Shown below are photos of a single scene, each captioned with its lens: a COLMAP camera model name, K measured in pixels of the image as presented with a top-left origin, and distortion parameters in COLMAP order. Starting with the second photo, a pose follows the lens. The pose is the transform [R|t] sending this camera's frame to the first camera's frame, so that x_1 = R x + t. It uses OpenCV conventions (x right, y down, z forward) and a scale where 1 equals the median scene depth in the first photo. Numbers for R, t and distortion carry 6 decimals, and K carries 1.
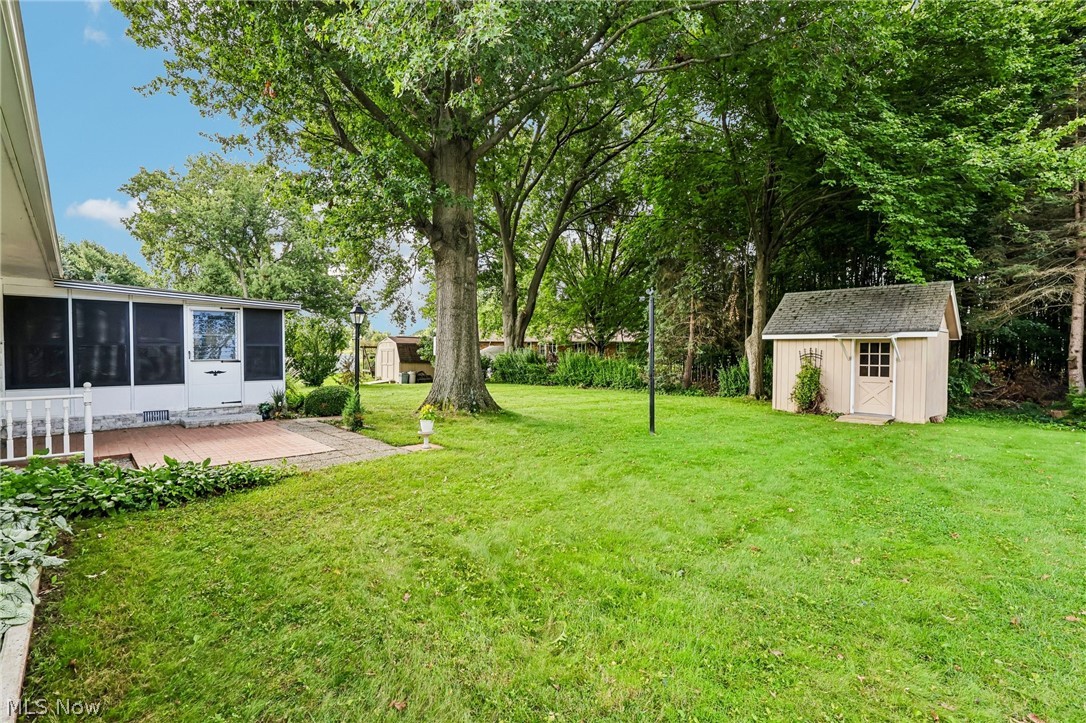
lens RADIAL K [[508.6, 0, 537.4], [0, 508.6, 360.8], [0, 0, 1]] dist [-0.004182, 0.001469]
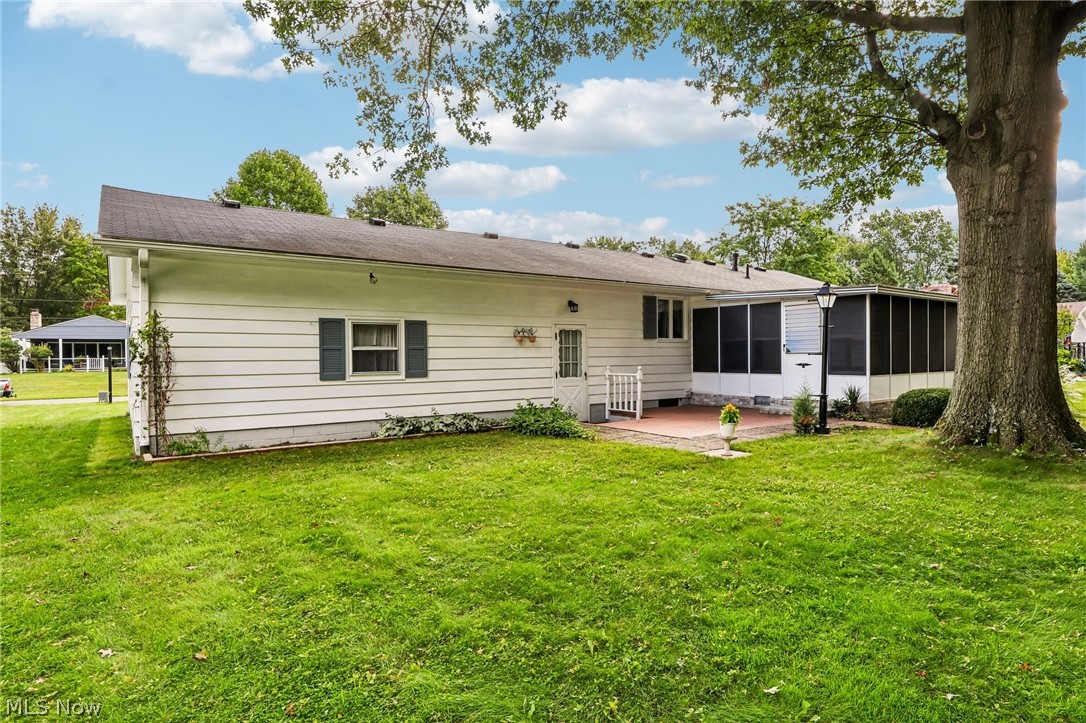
lens RADIAL K [[584.3, 0, 545.5], [0, 584.3, 358.0], [0, 0, 1]] dist [0.014829, -0.000285]
pose [[-0.115682, 0.010985, -0.993226, 0.453135], [-0.006903, 0.999906, 0.011863, -0.000753], [0.993262, 0.008228, -0.115595, 0.475365]]
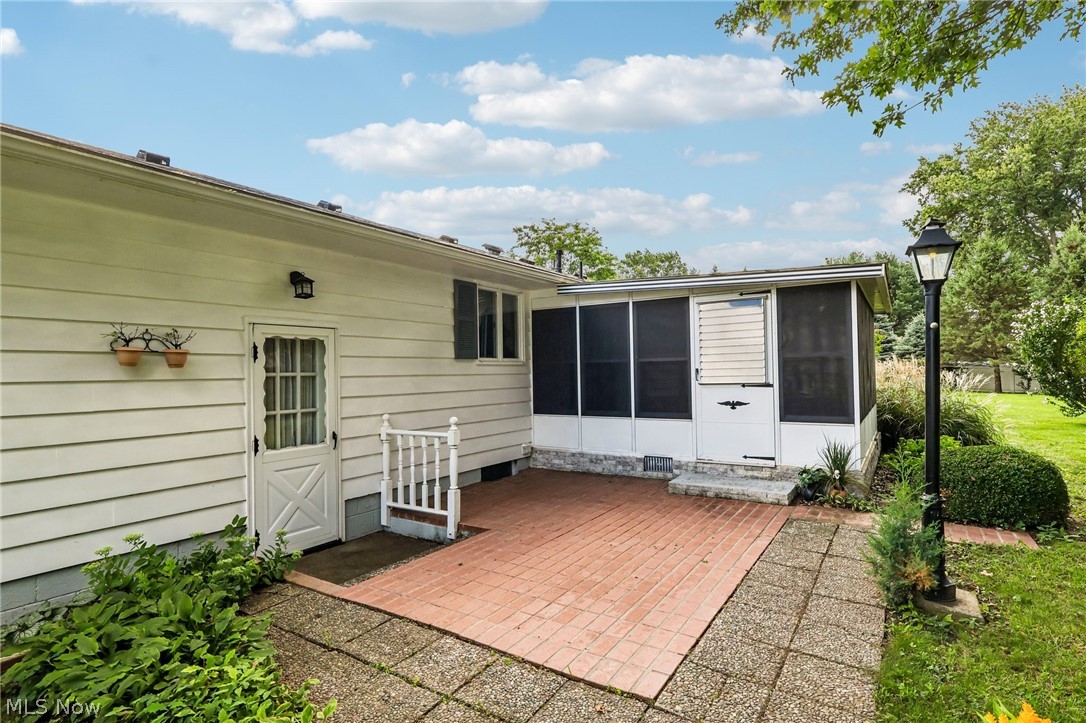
lens RADIAL K [[549.3, 0, 548.4], [0, 549.3, 364.8], [0, 0, 1]] dist [0.014683, 0.000009]
pose [[0.263185, -0.014421, -0.964637, -0.053938], [0.001351, 0.999893, -0.014579, -0.010378], [0.964744, 0.002533, 0.263177, 0.475833]]
